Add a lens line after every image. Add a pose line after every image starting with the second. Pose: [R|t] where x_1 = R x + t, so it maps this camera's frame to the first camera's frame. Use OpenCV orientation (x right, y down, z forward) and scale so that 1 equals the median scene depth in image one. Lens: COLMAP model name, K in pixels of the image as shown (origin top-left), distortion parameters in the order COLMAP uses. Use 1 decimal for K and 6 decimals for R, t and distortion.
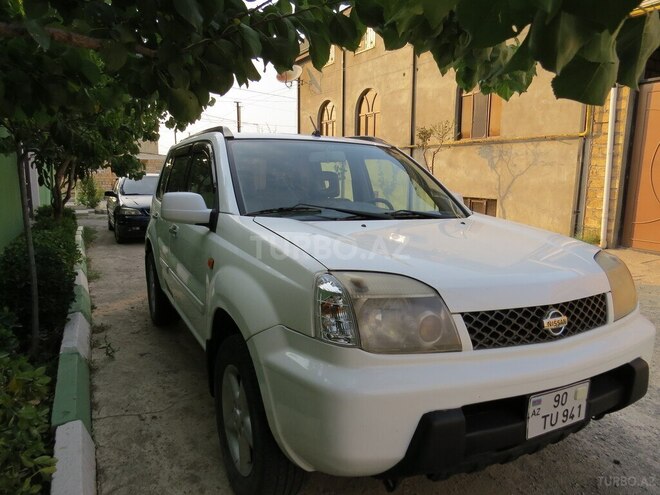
lens RADIAL K [[471.8, 0, 334.3], [0, 471.8, 246.4], [0, 0, 1]] dist [-0.007033, 0.000543]
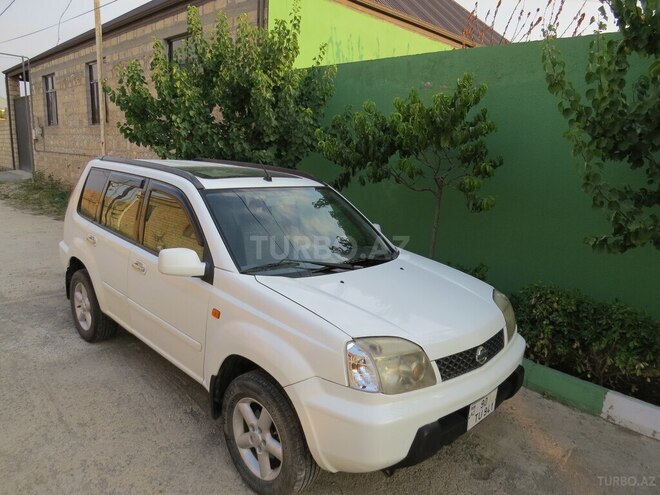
lens RADIAL K [[471.8, 0, 328.4], [0, 471.8, 249.0], [0, 0, 1]] dist [-0.007033, 0.000543]
pose [[0.955896, -0.025757, 0.292573, -0.447564], [0.001662, 0.996606, 0.082305, -0.305569], [-0.293700, -0.078189, 0.952695, -0.297834]]
